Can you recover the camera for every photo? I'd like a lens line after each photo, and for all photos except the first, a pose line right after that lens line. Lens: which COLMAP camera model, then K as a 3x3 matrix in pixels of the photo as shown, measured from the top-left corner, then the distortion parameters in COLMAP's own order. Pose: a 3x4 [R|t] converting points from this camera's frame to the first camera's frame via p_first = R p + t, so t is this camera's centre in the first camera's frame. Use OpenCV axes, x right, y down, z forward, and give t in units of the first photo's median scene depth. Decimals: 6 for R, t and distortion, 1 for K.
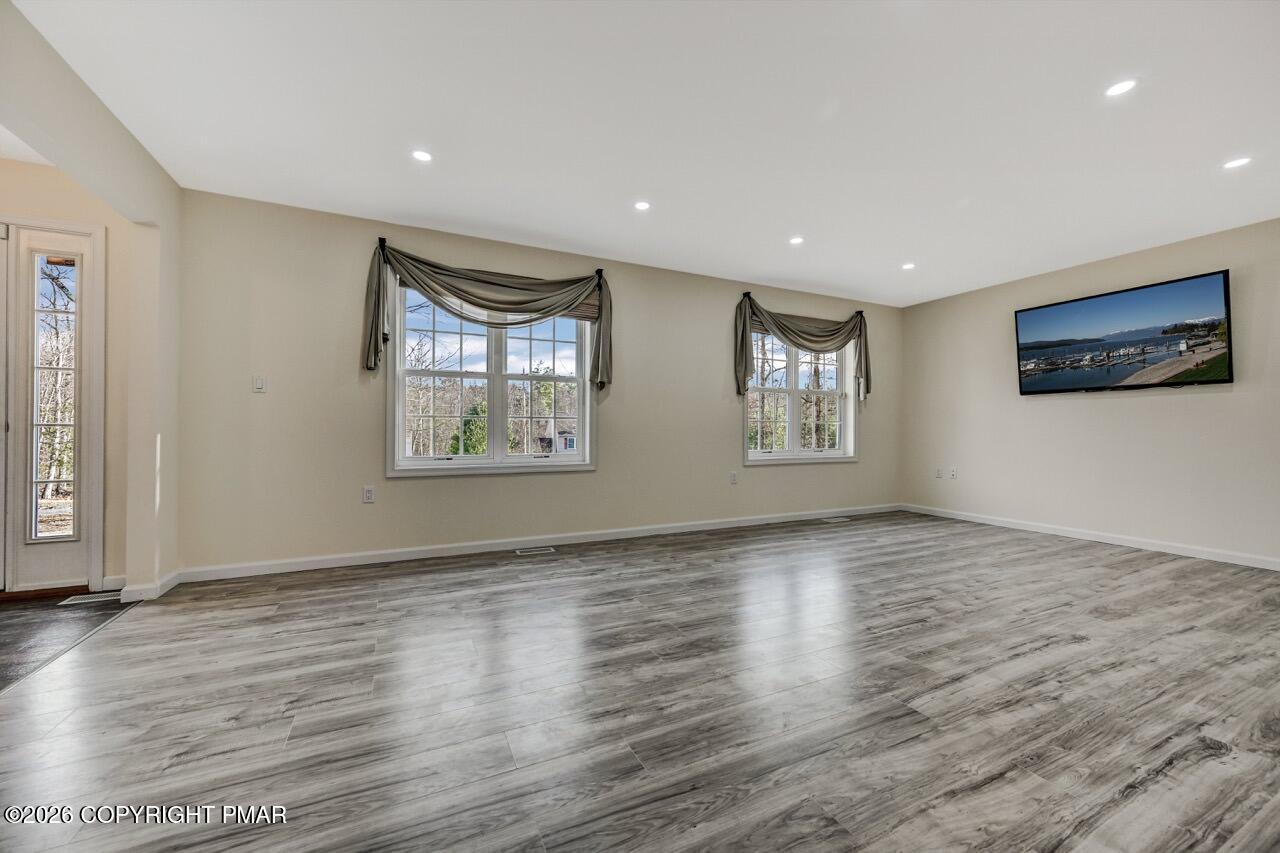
lens RADIAL K [[495.4, 0, 645.0], [0, 495.4, 426.5], [0, 0, 1]] dist [-0.004103, -0.000449]
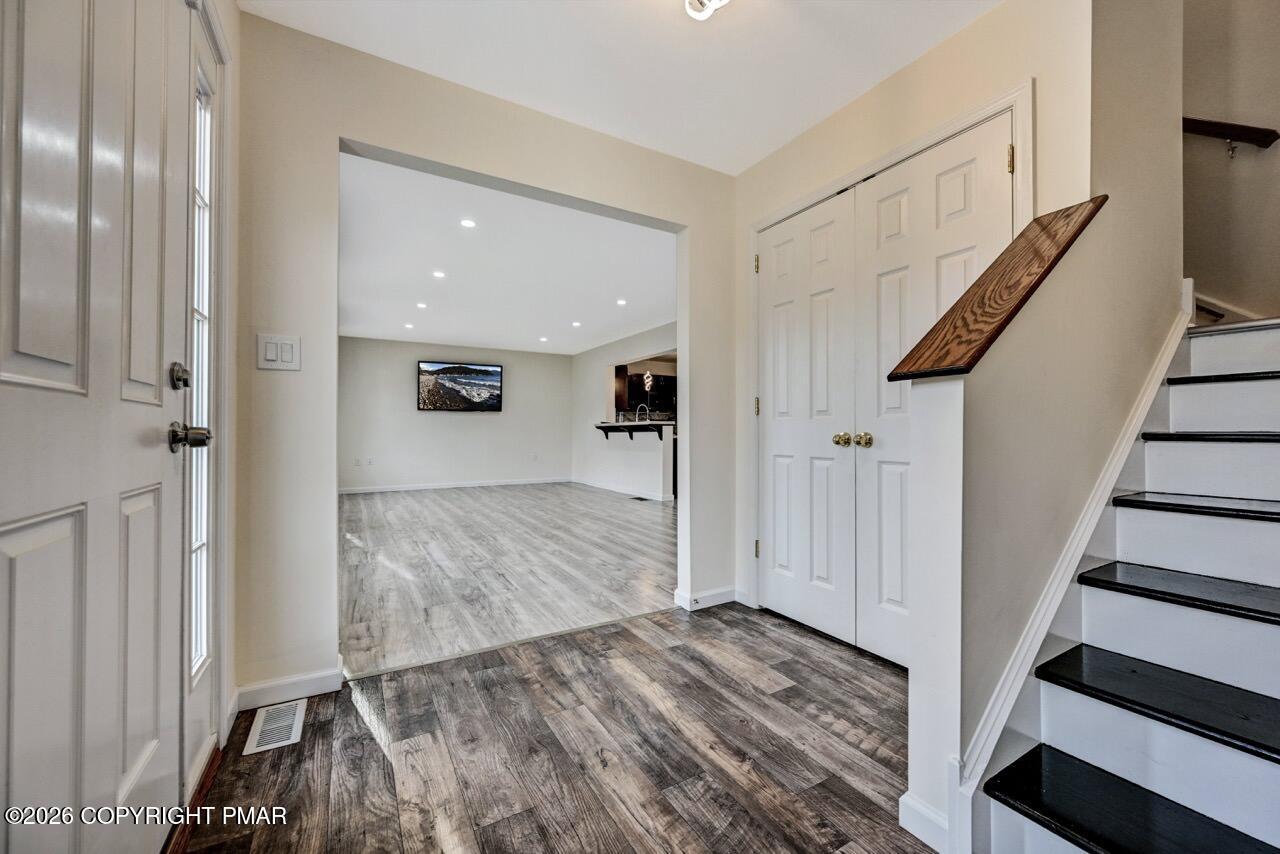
lens RADIAL K [[495.4, 0, 643.1], [0, 495.4, 425.9], [0, 0, 1]] dist [-0.004103, -0.000449]
pose [[-0.061921, 0.001612, 0.998080, -1.926180], [-0.008236, 0.999964, -0.002126, -0.016812], [-0.998047, -0.008352, -0.061906, 0.671354]]
